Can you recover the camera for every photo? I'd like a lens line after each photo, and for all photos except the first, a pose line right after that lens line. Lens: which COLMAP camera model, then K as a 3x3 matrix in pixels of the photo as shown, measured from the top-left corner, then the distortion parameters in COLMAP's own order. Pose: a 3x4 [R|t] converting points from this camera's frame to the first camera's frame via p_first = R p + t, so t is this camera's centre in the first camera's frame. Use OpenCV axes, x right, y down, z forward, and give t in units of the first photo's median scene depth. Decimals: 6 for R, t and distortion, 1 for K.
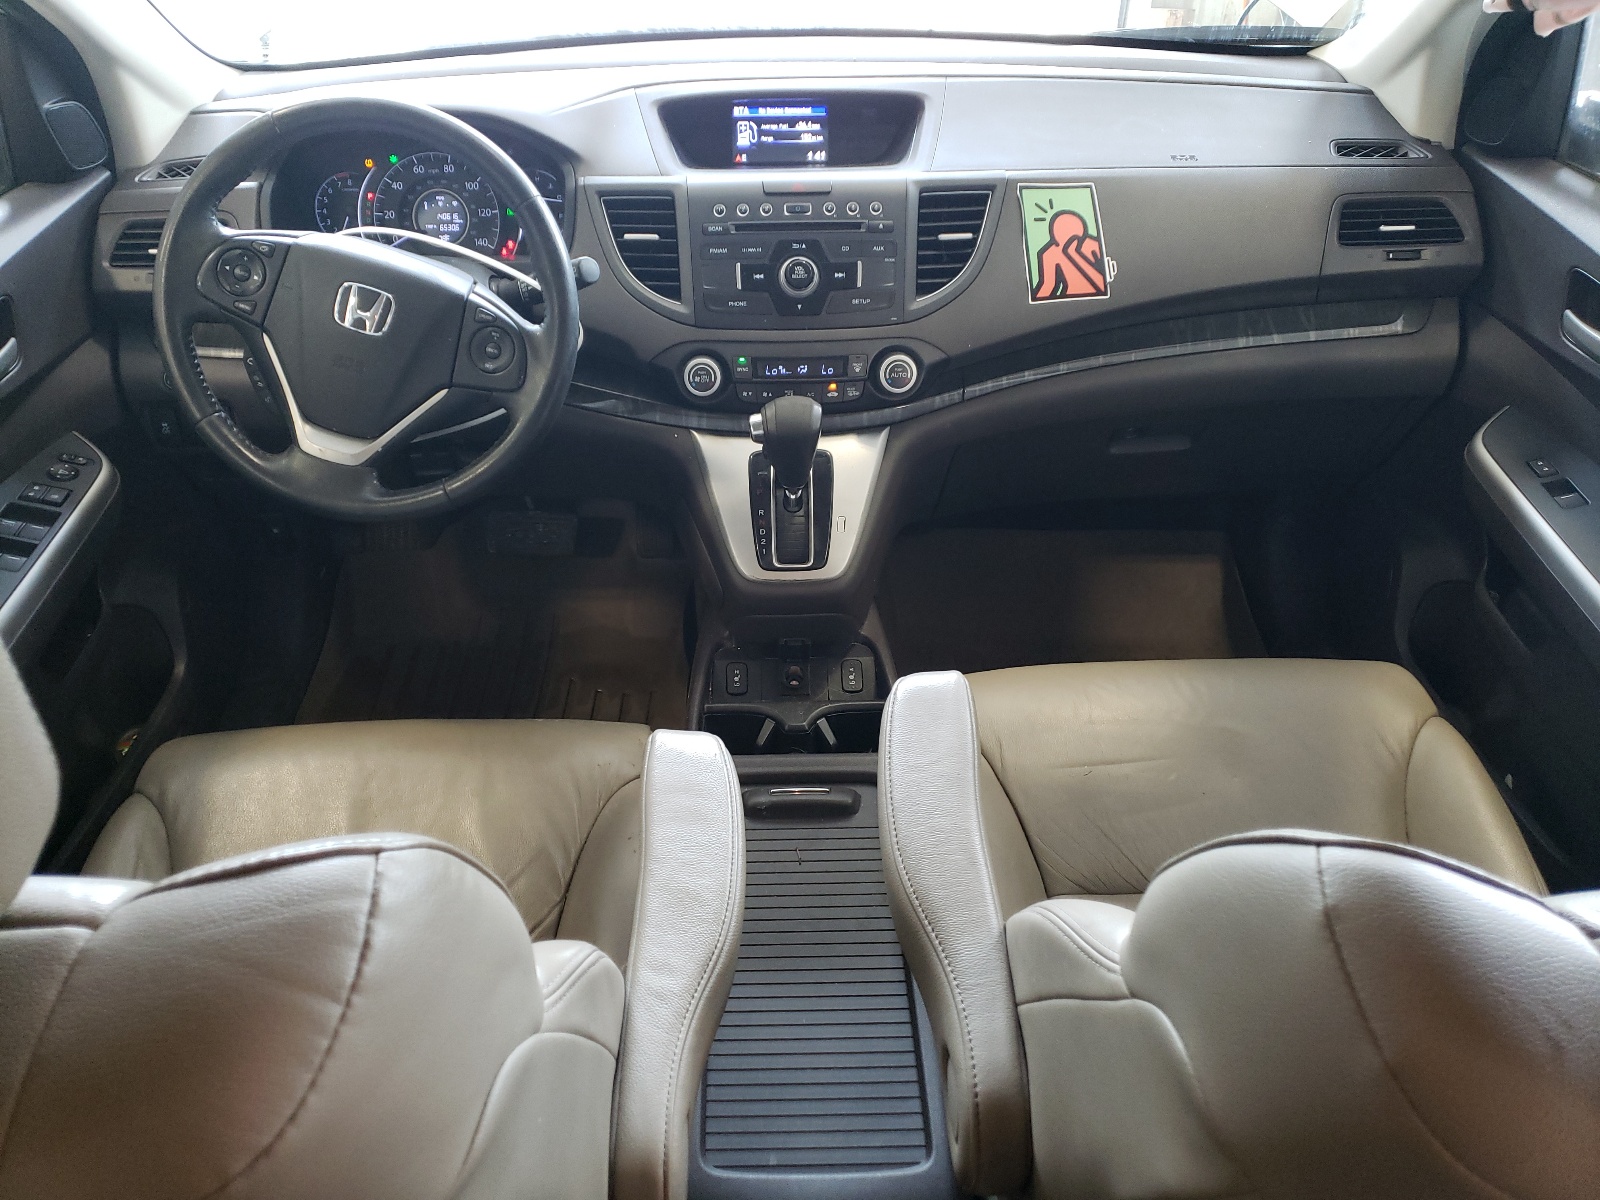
lens RADIAL K [[1214.4, 0, 801.0], [0, 1214.4, 599.4], [0, 0, 1]] dist [0.004750, -0.000085]
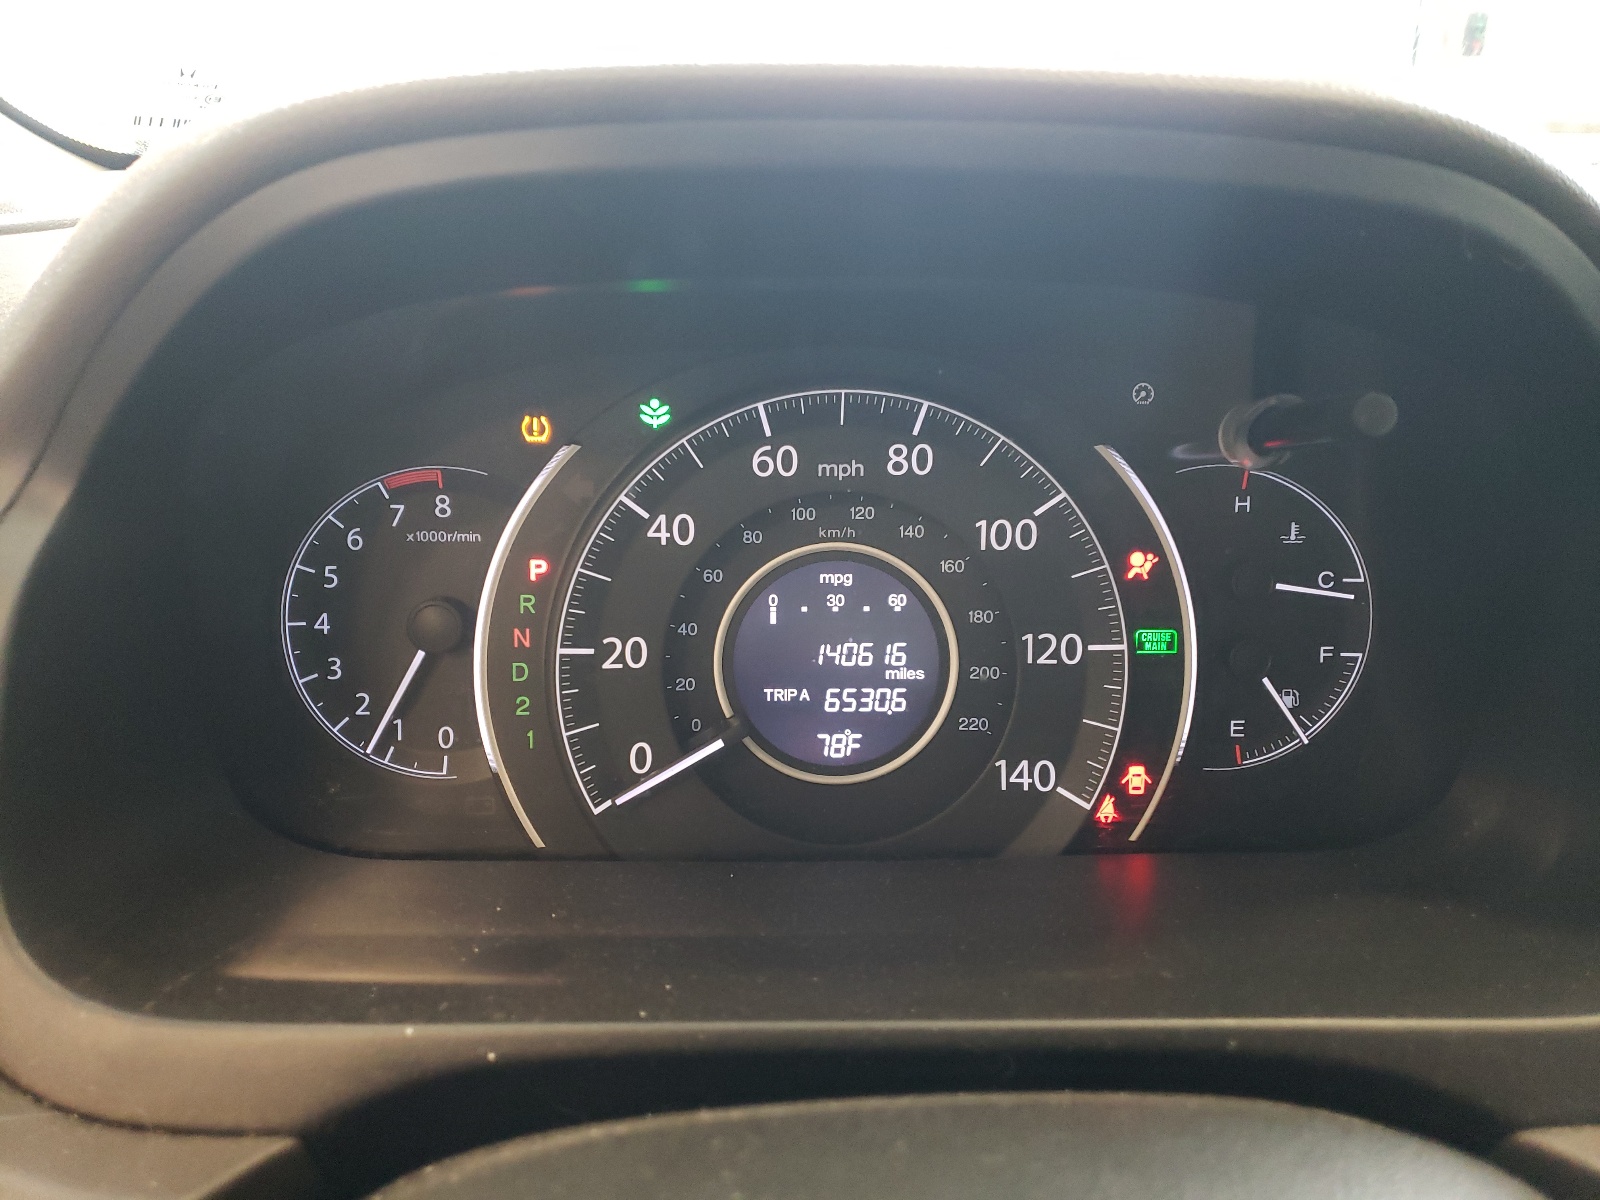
lens RADIAL K [[1214.4, 0, 799.1], [0, 1214.4, 599.7], [0, 0, 1]] dist [0.004750, -0.000085]
pose [[0.998752, 0.012255, 0.048415, -0.315343], [-0.002036, 0.978611, -0.205711, -0.278860], [-0.049901, 0.205356, 0.977414, 0.776022]]
